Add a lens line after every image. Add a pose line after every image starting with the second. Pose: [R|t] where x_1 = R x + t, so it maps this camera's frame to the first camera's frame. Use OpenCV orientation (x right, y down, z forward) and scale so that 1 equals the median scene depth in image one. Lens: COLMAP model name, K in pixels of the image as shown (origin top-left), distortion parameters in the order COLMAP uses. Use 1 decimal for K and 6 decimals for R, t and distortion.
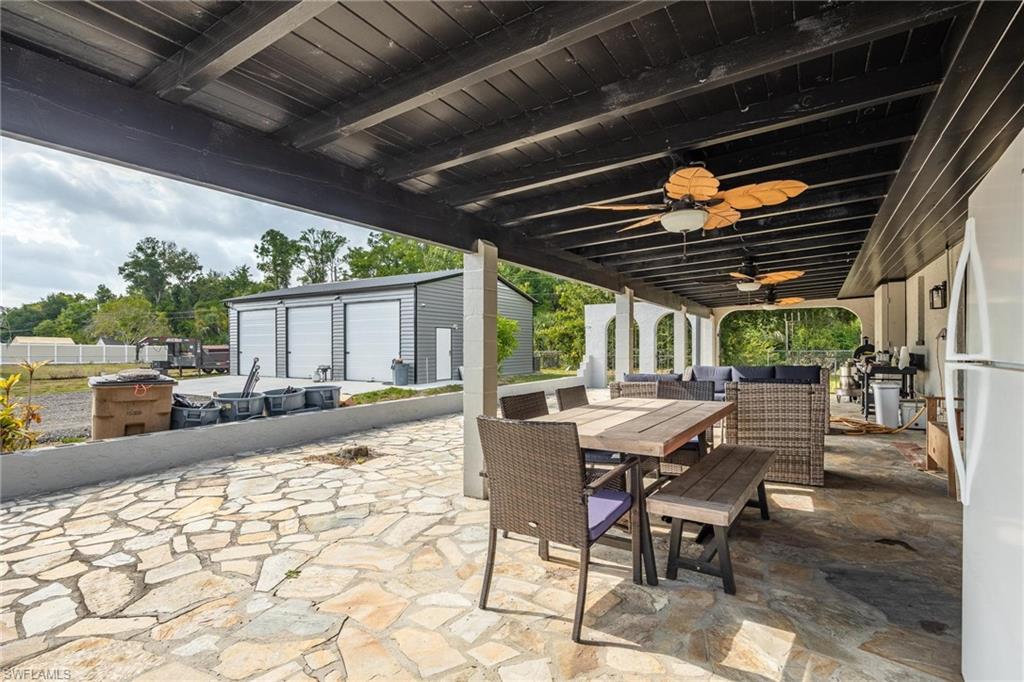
lens RADIAL K [[495.6, 0, 512.0], [0, 495.6, 341.0], [0, 0, 1]] dist [-0.001608, -0.000848]
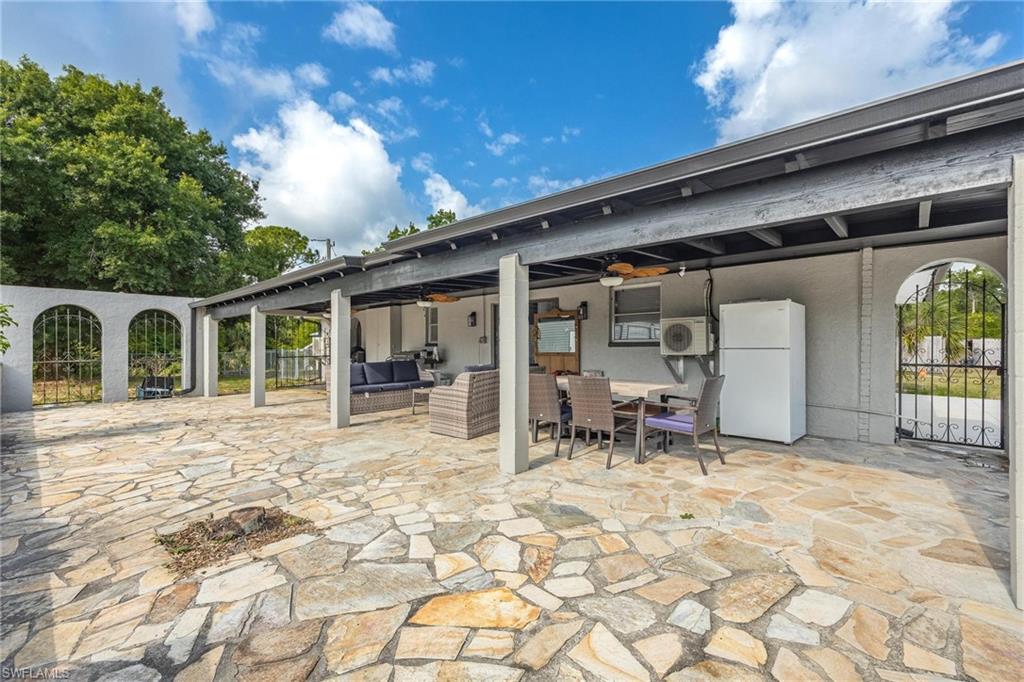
lens RADIAL K [[437.3, 0, 532.7], [0, 437.3, 345.3], [0, 0, 1]] dist [-0.000441, 0.000064]
pose [[0.146233, 0.014050, 0.989150, -1.258039], [-0.003139, 0.999901, -0.013739, 0.041081], [-0.989245, -0.001096, 0.146262, 0.961725]]
